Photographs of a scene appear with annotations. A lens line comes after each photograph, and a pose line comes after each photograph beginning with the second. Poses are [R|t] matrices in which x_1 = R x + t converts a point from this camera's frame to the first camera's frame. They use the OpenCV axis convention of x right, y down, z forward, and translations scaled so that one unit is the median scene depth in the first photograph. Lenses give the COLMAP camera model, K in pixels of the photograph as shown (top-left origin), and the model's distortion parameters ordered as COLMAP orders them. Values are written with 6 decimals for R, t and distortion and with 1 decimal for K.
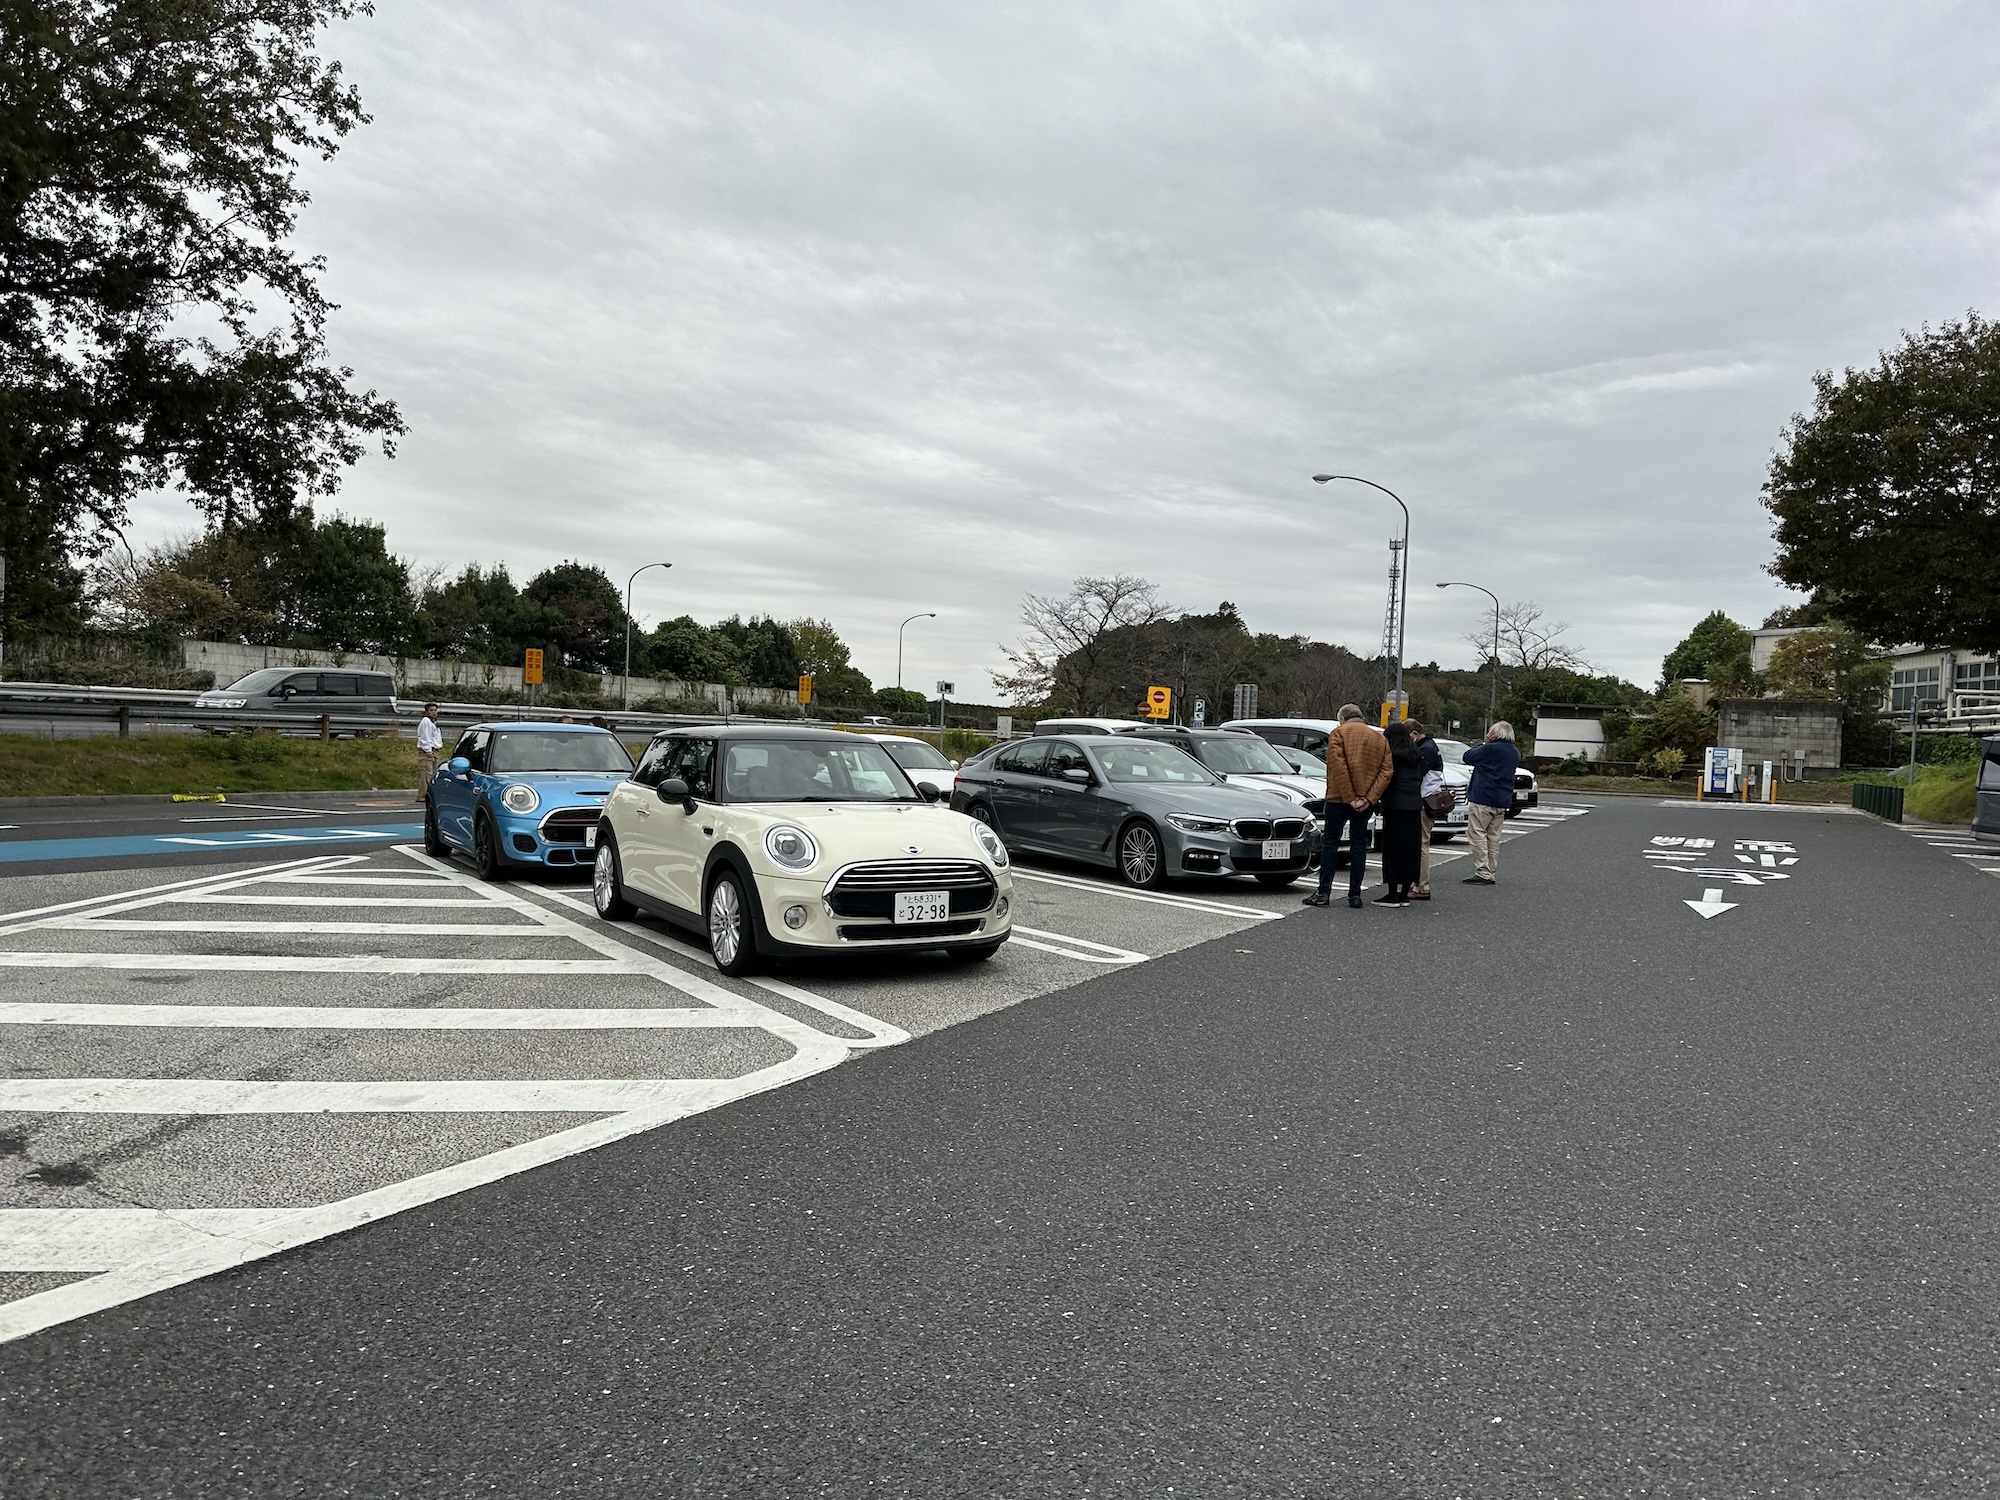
lens RADIAL K [[1395.2, 0, 979.8], [0, 1395.2, 749.2], [0, 0, 1]] dist [0.115025, -0.166035]
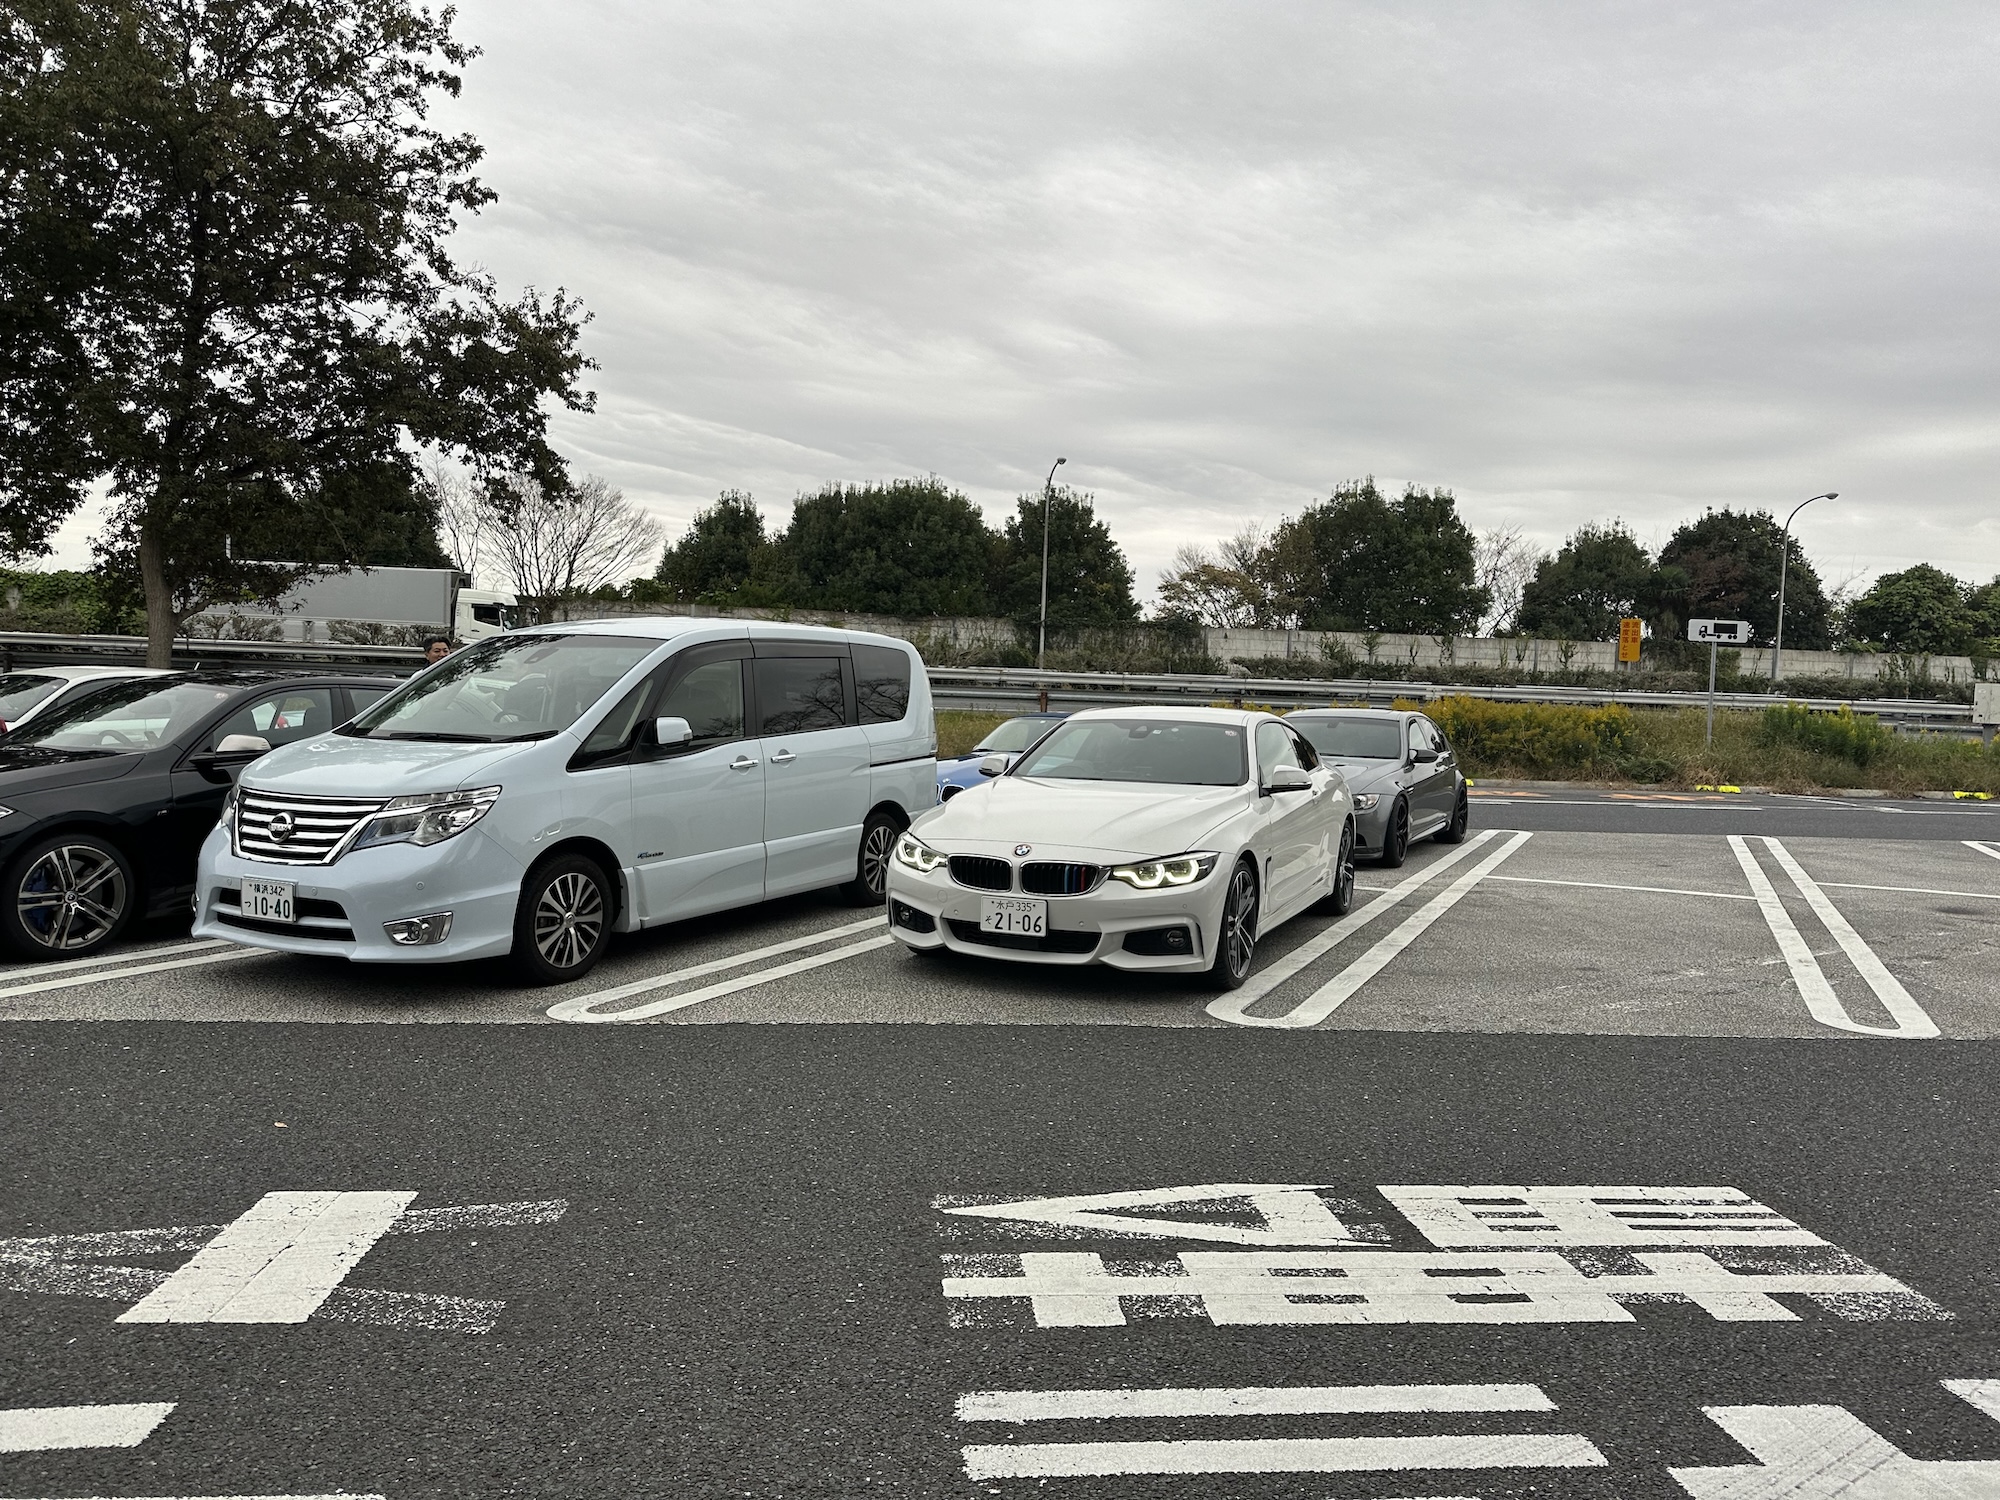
lens RADIAL K [[1395.2, 0, 979.8], [0, 1395.2, 749.2], [0, 0, 1]] dist [0.115025, -0.166035]
pose [[0.554576, 0.024415, -0.831775, 0.171053], [-0.022522, 0.999644, 0.014326, 0.001466], [0.831829, 0.010789, 0.554928, 0.240145]]
